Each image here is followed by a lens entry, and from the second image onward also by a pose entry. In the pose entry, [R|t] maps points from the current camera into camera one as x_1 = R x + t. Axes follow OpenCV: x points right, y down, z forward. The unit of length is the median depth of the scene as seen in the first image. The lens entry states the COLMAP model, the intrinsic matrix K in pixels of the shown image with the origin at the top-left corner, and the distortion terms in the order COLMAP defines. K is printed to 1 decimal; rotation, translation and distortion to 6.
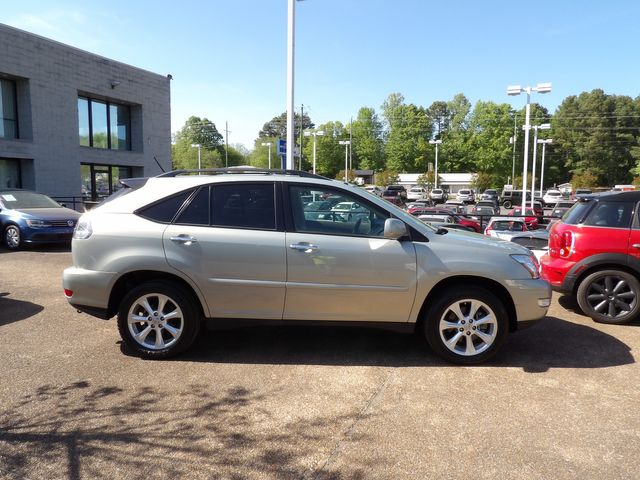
lens RADIAL K [[454.5, 0, 326.4], [0, 454.5, 236.4], [0, 0, 1]] dist [-0.025186, 0.028528]
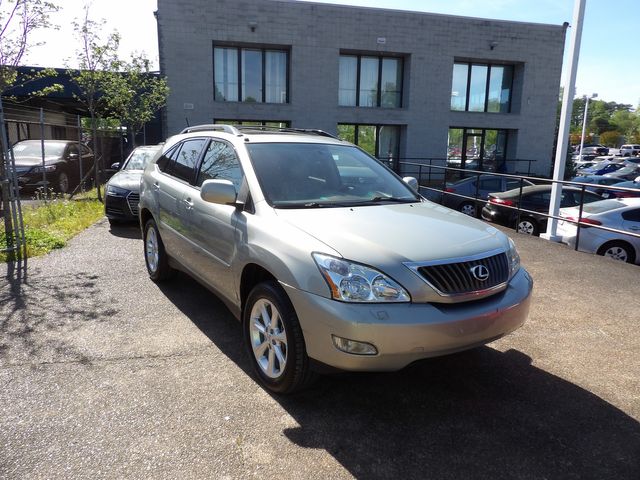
lens RADIAL K [[454.5, 0, 322.5], [0, 454.5, 237.7], [0, 0, 1]] dist [-0.025186, 0.028528]
pose [[0.579437, 0.165642, -0.798007, 0.201292], [-0.103395, 0.986158, 0.129620, -0.012932], [0.808432, 0.007403, 0.588543, 0.141634]]
